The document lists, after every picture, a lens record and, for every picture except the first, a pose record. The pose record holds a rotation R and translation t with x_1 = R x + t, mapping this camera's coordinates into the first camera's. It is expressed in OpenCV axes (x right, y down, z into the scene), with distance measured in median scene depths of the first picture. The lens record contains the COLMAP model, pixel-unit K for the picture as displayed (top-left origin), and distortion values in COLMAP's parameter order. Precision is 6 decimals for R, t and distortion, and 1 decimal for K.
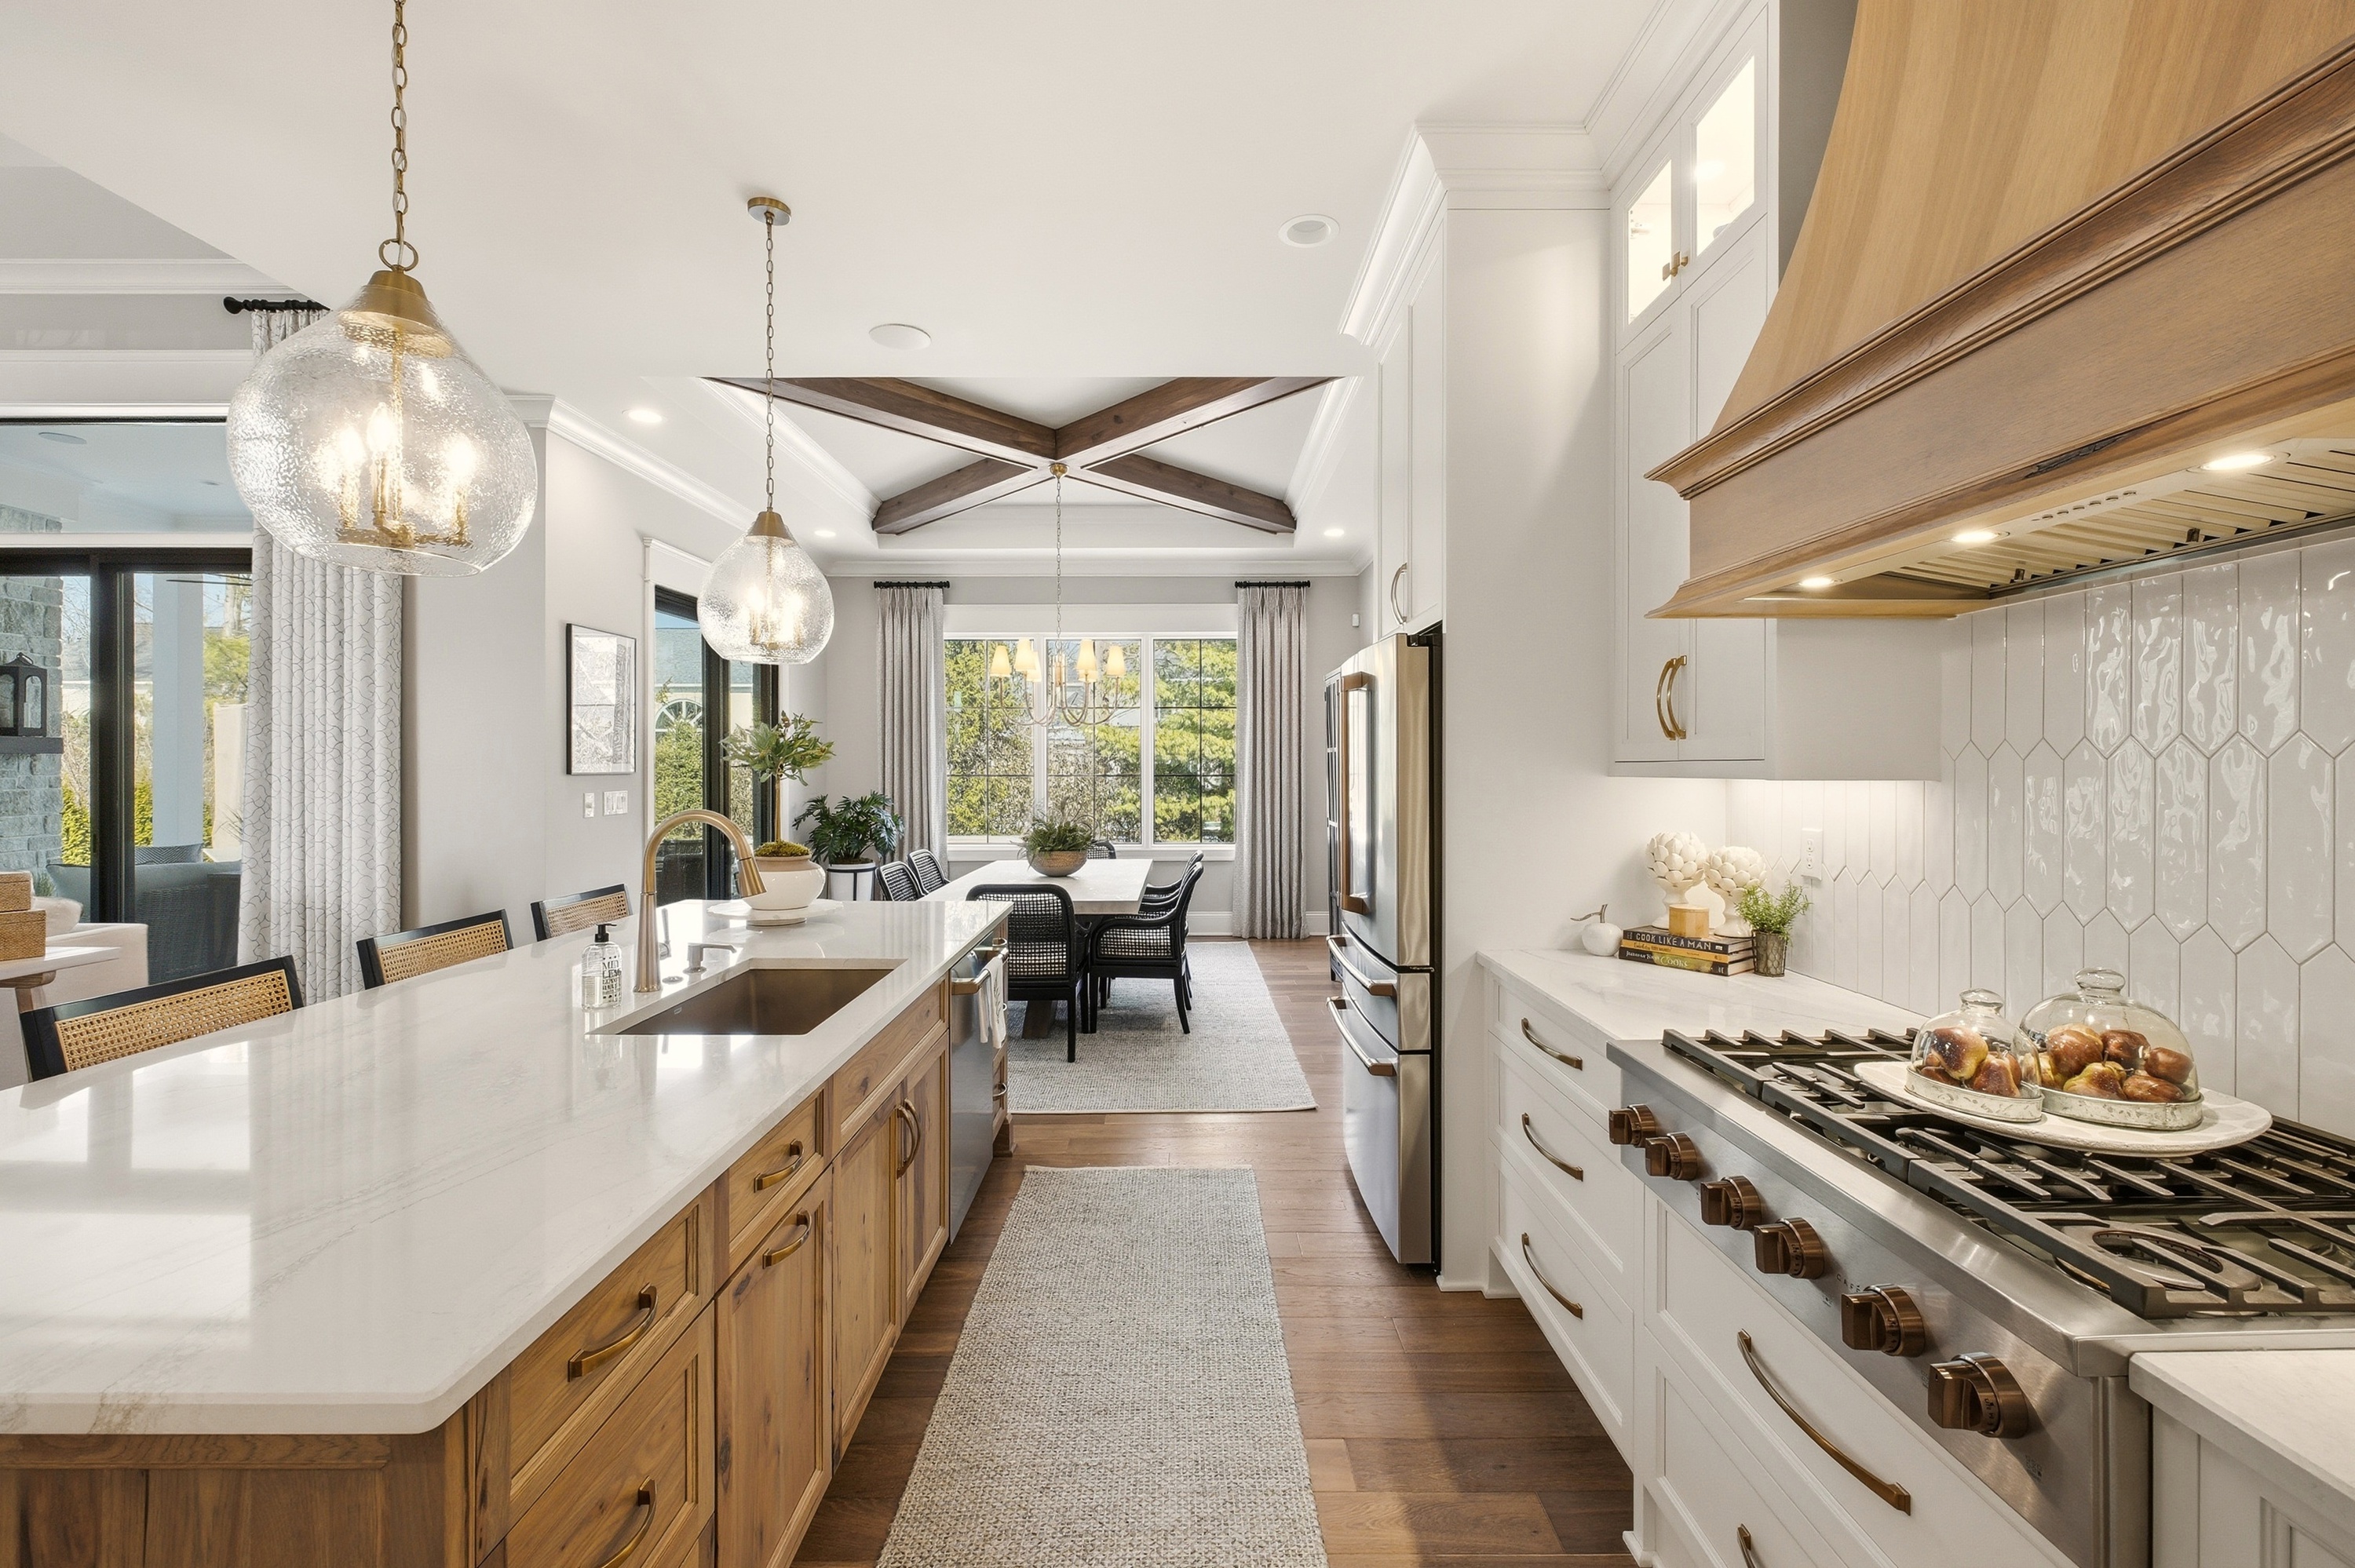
lens RADIAL K [[989.1, 0, 1180.9], [0, 989.1, 771.3], [0, 0, 1]] dist [-0.003840, 0.000358]
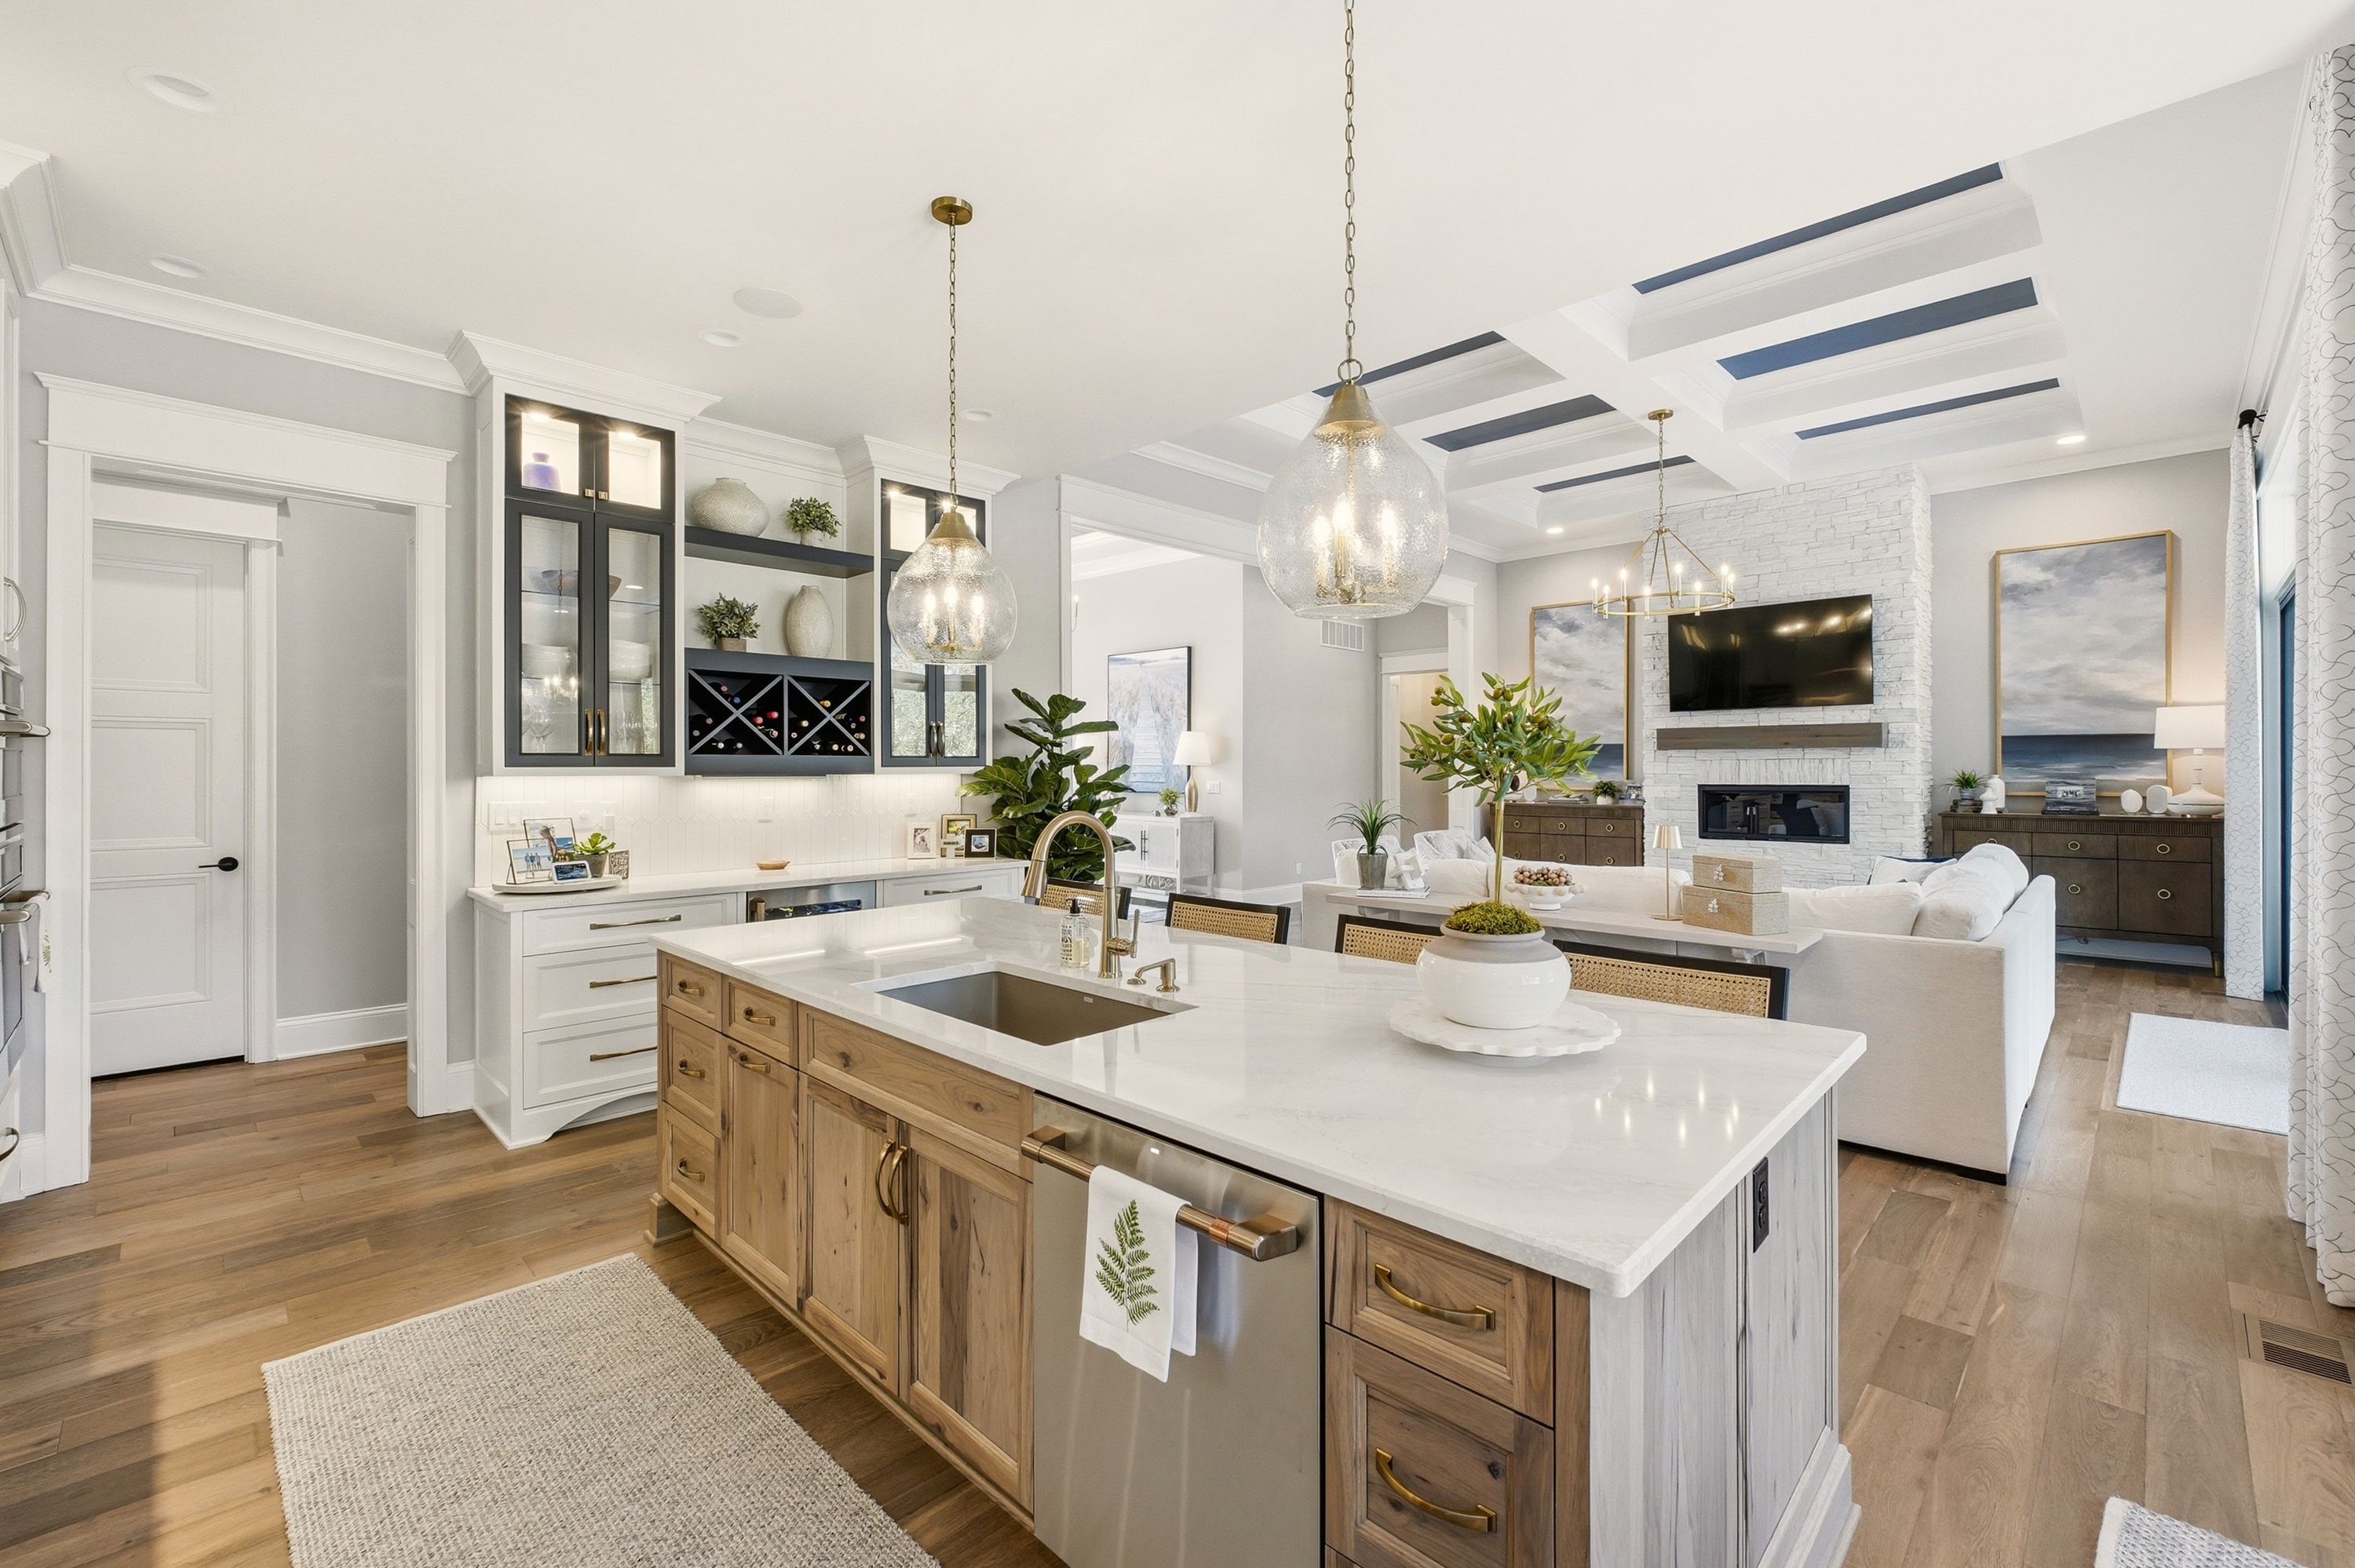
lens RADIAL K [[989.1, 0, 1183.0], [0, 989.1, 769.6], [0, 0, 1]] dist [-0.003840, 0.000358]
pose [[-0.704337, -0.001407, -0.709864, 0.082871], [-0.002286, 0.999997, 0.000286, -0.000211], [0.709862, 0.001825, -0.704339, 0.870087]]
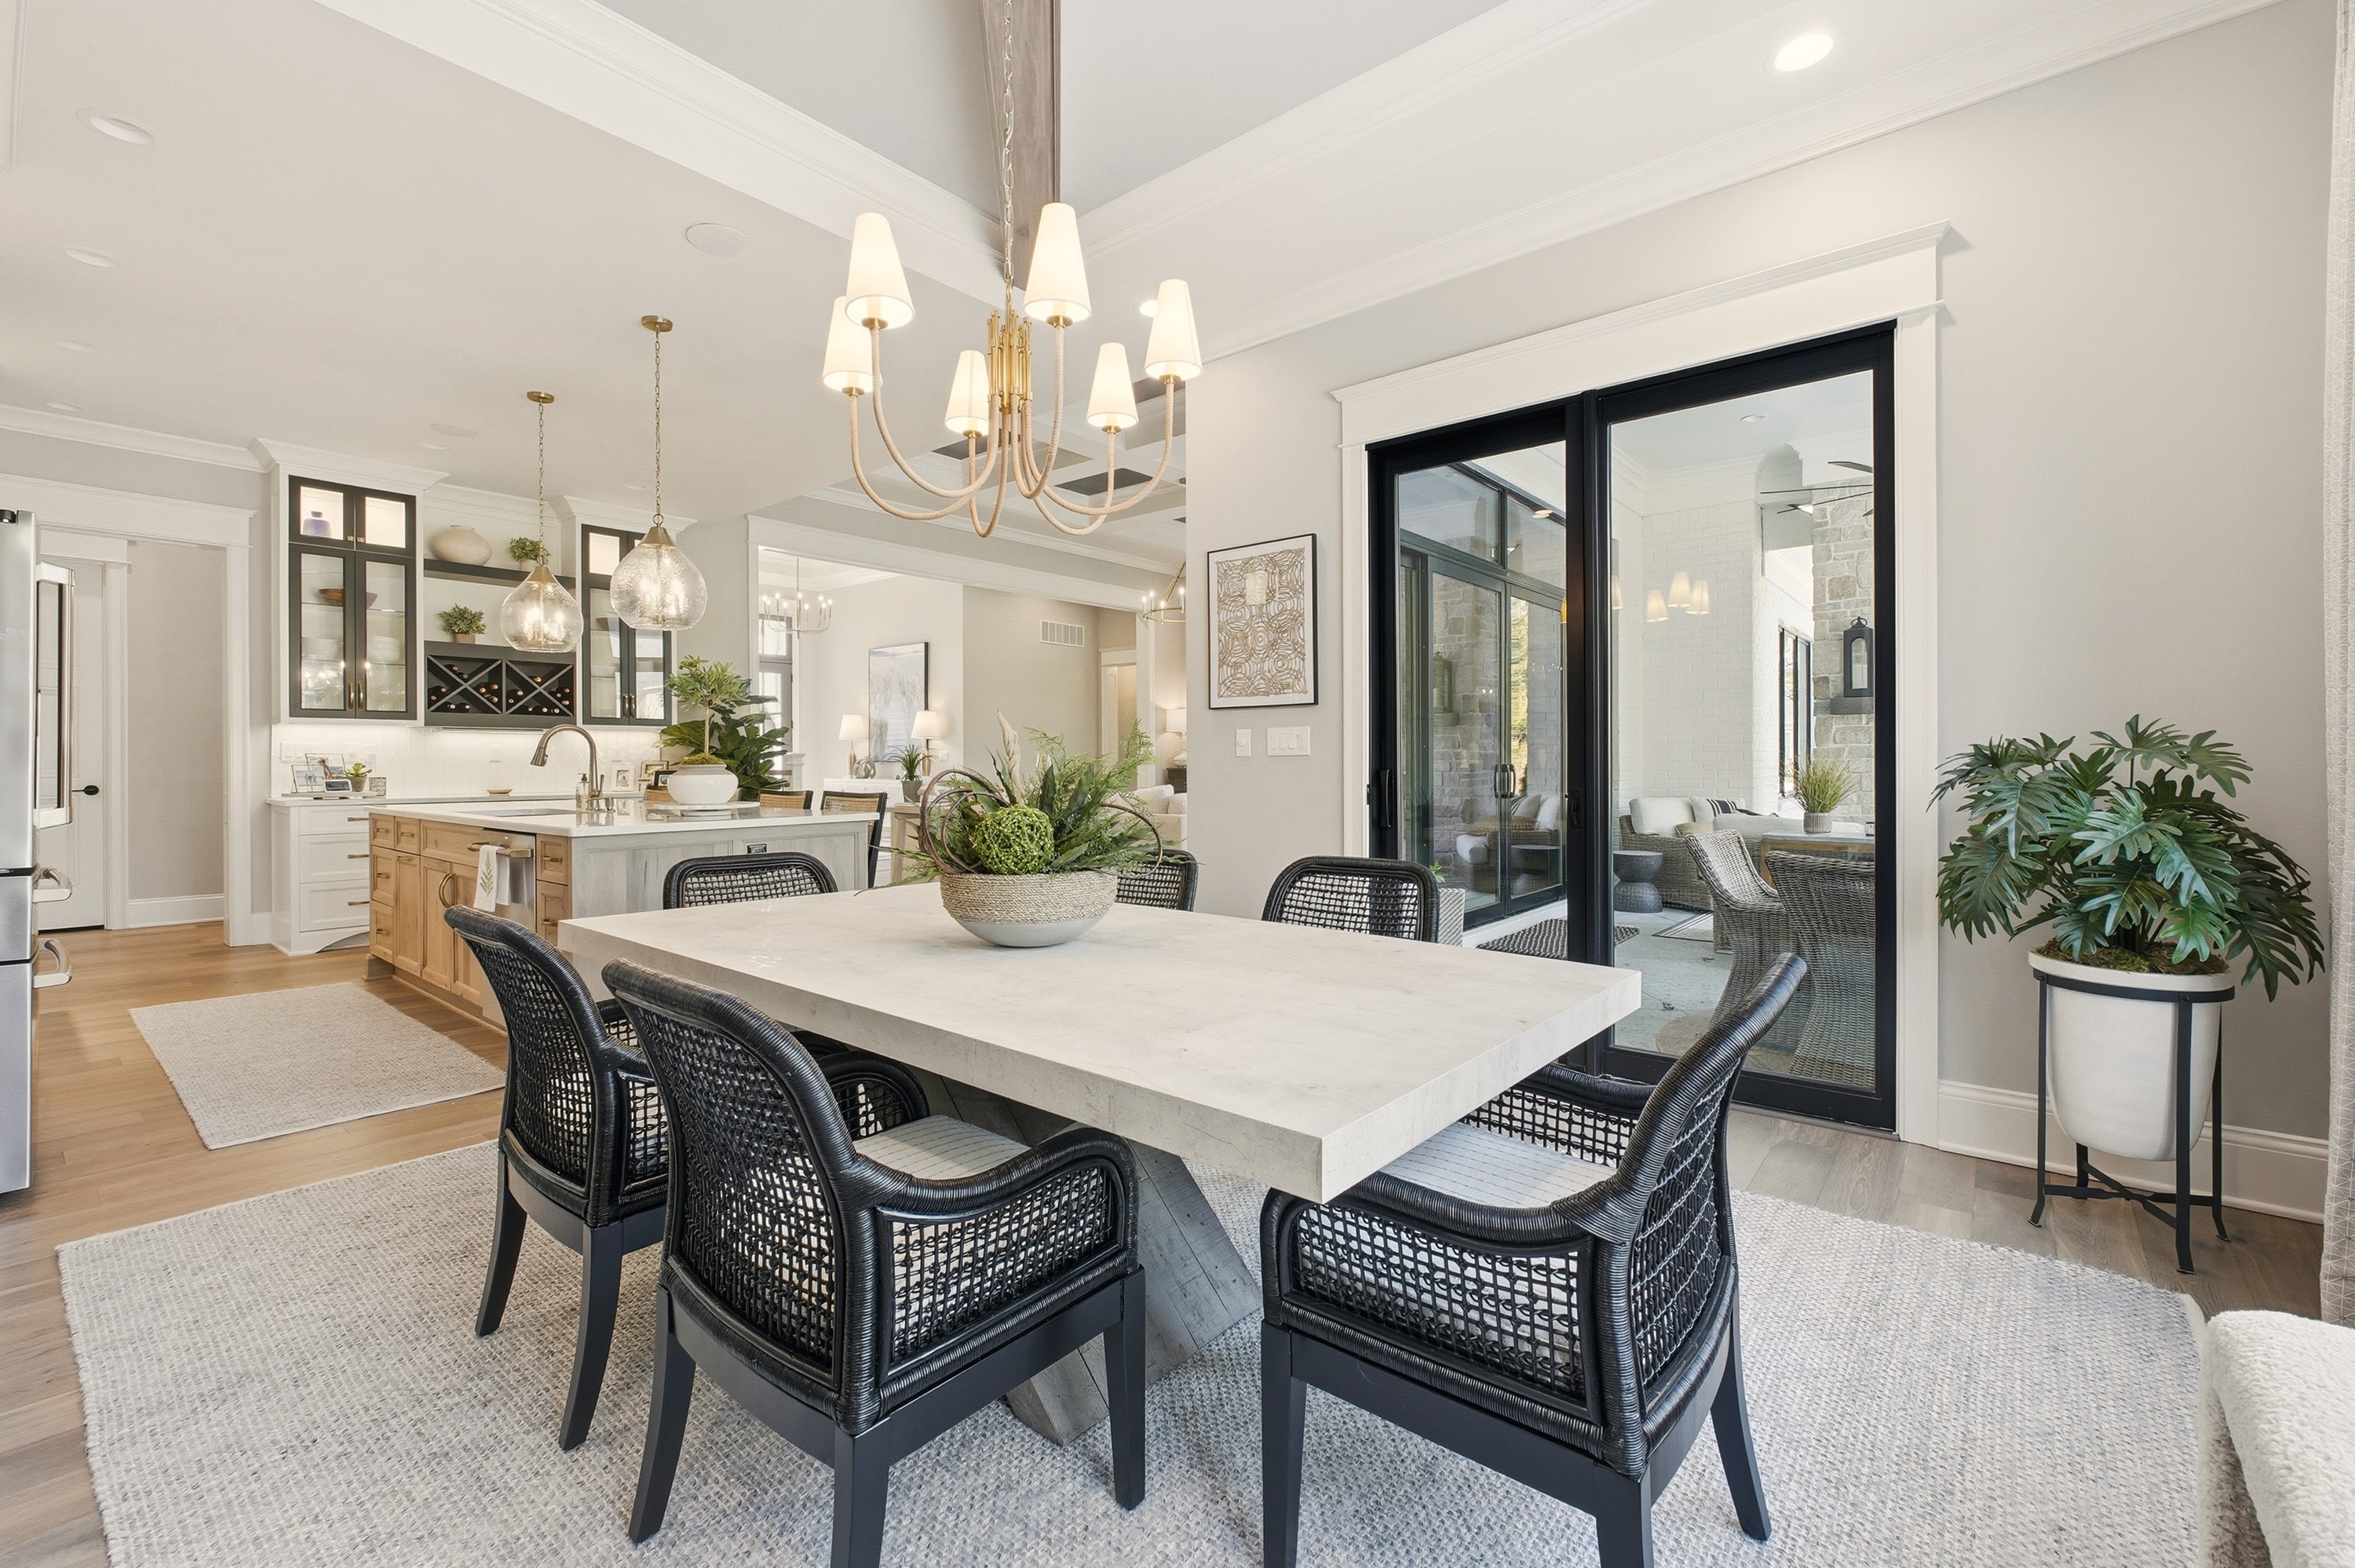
lens RADIAL K [[989.1, 0, 1178.9], [0, 989.1, 766.3], [0, 0, 1]] dist [-0.003840, 0.000358]
pose [[-0.644500, 0.000747, -0.764604, 0.130034], [-0.000771, 0.999998, 0.001627, 0.060421], [0.764604, 0.001639, -0.644499, 1.591334]]
